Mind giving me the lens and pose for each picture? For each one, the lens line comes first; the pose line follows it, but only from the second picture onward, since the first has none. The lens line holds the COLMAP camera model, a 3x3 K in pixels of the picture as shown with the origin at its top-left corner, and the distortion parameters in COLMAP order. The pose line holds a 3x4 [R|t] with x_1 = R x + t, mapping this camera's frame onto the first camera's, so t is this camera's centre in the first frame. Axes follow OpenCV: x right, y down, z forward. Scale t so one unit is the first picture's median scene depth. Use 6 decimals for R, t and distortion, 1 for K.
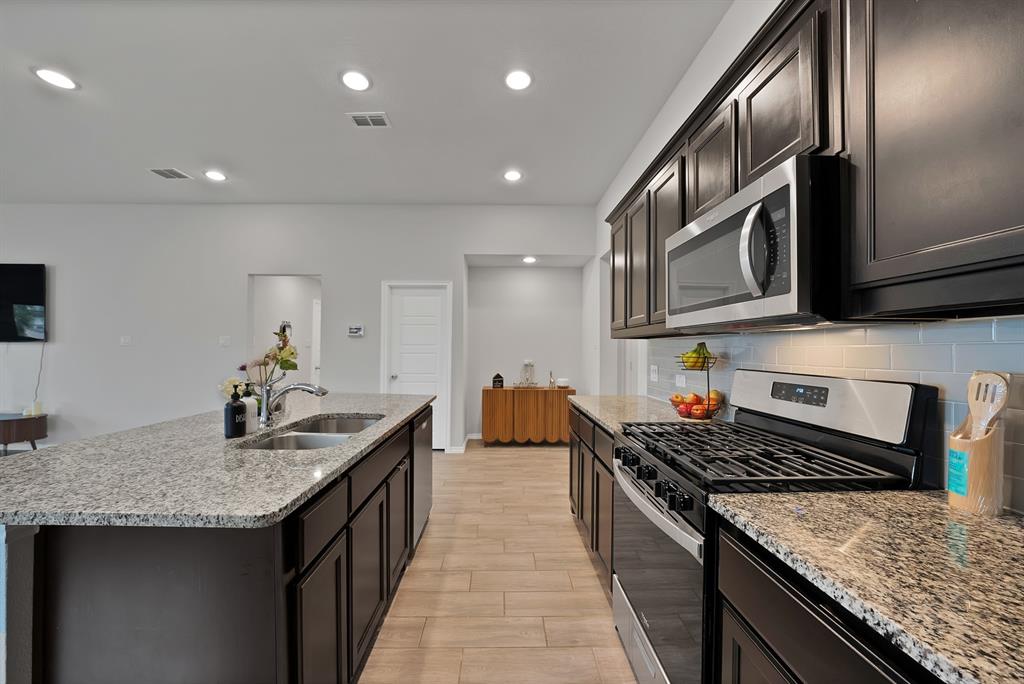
lens RADIAL K [[367.7, 0, 508.9], [0, 367.7, 351.0], [0, 0, 1]] dist [-0.018349, 0.000061]
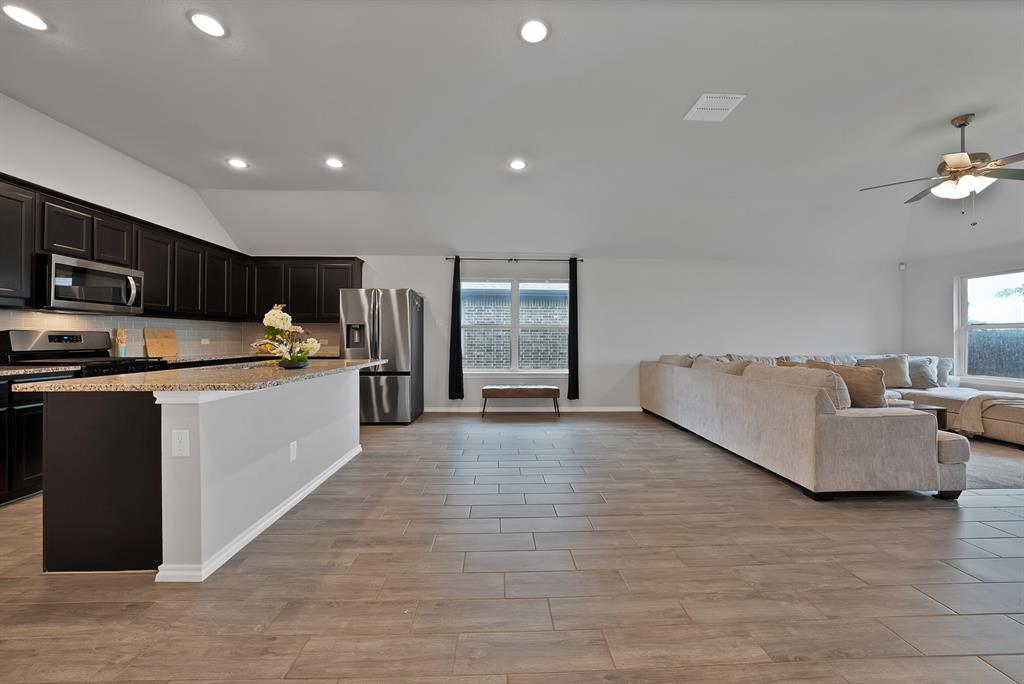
lens RADIAL K [[365.5, 0, 513.0], [0, 365.5, 338.0], [0, 0, 1]] dist [-0.030221, 0.006525]
pose [[-0.999445, -0.007164, -0.032531, -0.630451], [-0.007221, 0.999973, 0.001659, 0.025600], [0.032518, 0.001892, -0.999469, 1.027725]]
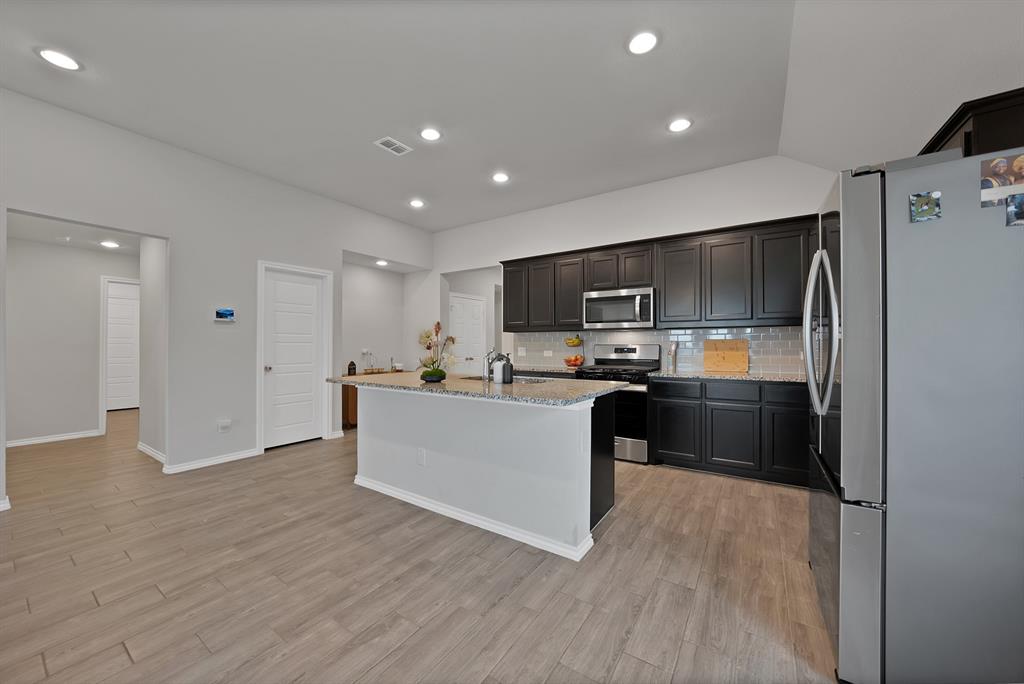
lens RADIAL K [[372.3, 0, 506.4], [0, 372.3, 344.7], [0, 0, 1]] dist [-0.019402, 0.000325]
pose [[0.568516, -0.002258, 0.822669, -0.739997], [0.006985, 0.999973, -0.002082, 0.018927], [-0.822643, 0.006930, 0.568517, -0.000585]]
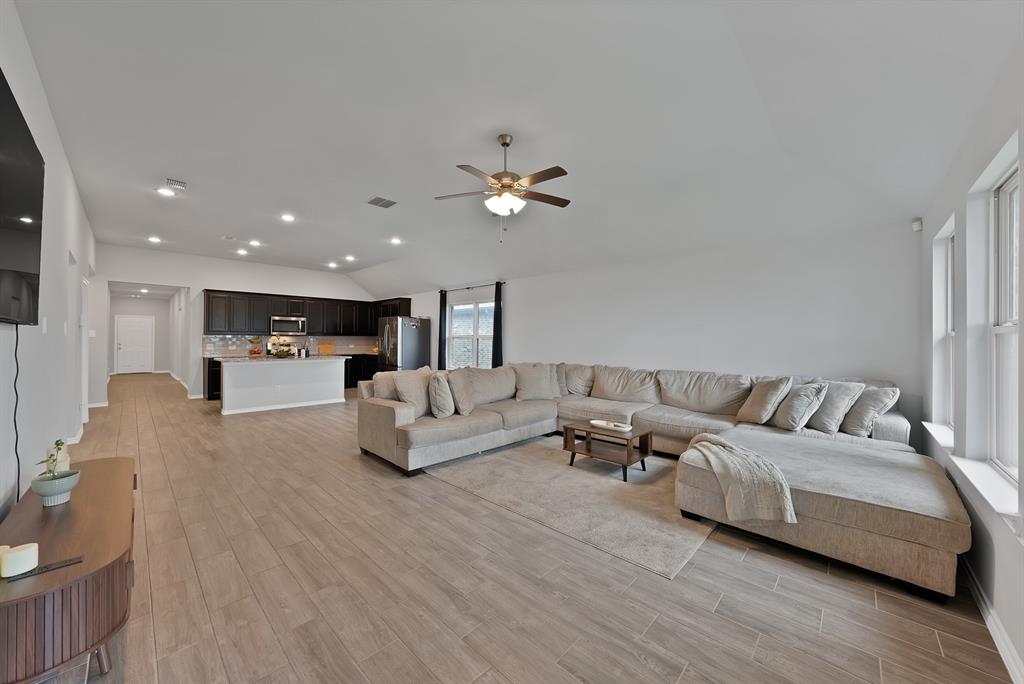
lens RADIAL K [[365.5, 0, 513.0], [0, 365.5, 338.0], [0, 0, 1]] dist [-0.030221, 0.006525]
pose [[-0.728033, -0.003223, 0.685535, -2.043534], [-0.001467, 0.999994, 0.003143, -0.012329], [-0.685541, 0.001283, -0.728033, 0.884635]]
